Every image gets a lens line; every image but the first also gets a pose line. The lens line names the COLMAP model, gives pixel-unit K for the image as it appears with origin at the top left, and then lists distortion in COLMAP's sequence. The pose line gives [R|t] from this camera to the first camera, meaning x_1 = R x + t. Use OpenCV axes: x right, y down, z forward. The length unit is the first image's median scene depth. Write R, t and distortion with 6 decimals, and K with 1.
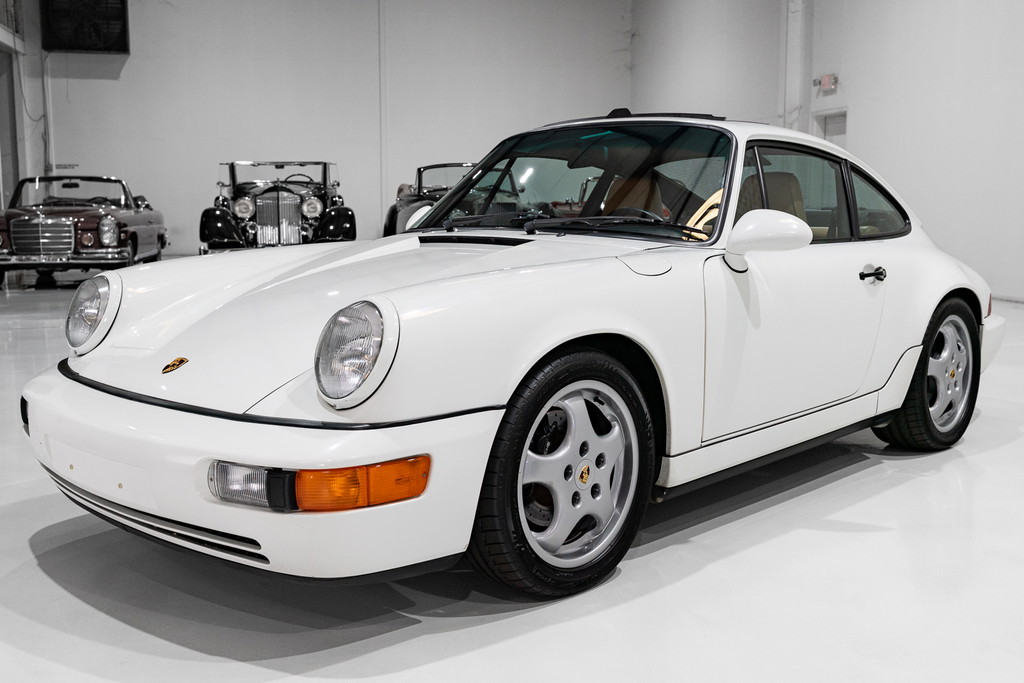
lens RADIAL K [[1060.9, 0, 512.0], [0, 1060.9, 341.5], [0, 0, 1]] dist [-0.068143, 0.010020]
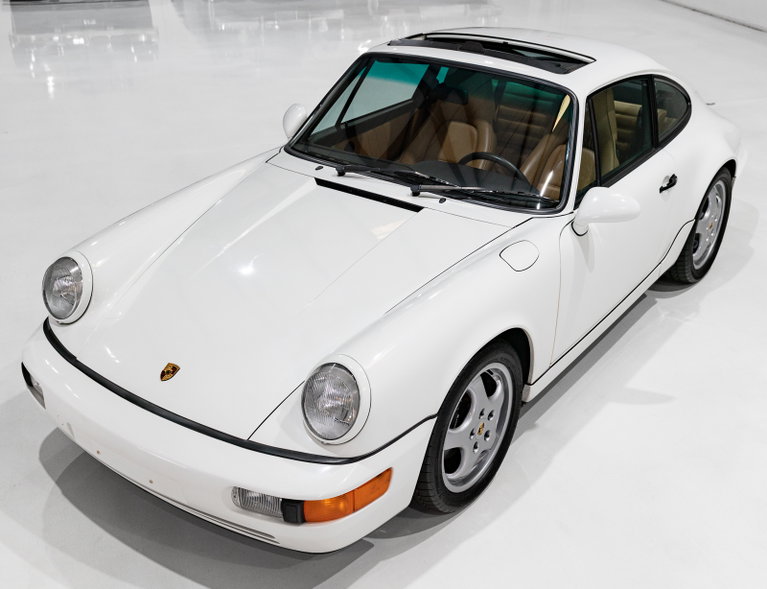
lens RADIAL K [[892.2, 0, 383.5], [0, 892.2, 294.5], [0, 0, 1]] dist [-0.015549, -0.001387]
pose [[0.992107, -0.051135, 0.114498, -0.181579], [0.007495, 0.935628, 0.352909, -0.449032], [-0.125173, -0.349266, 0.928625, -0.007723]]
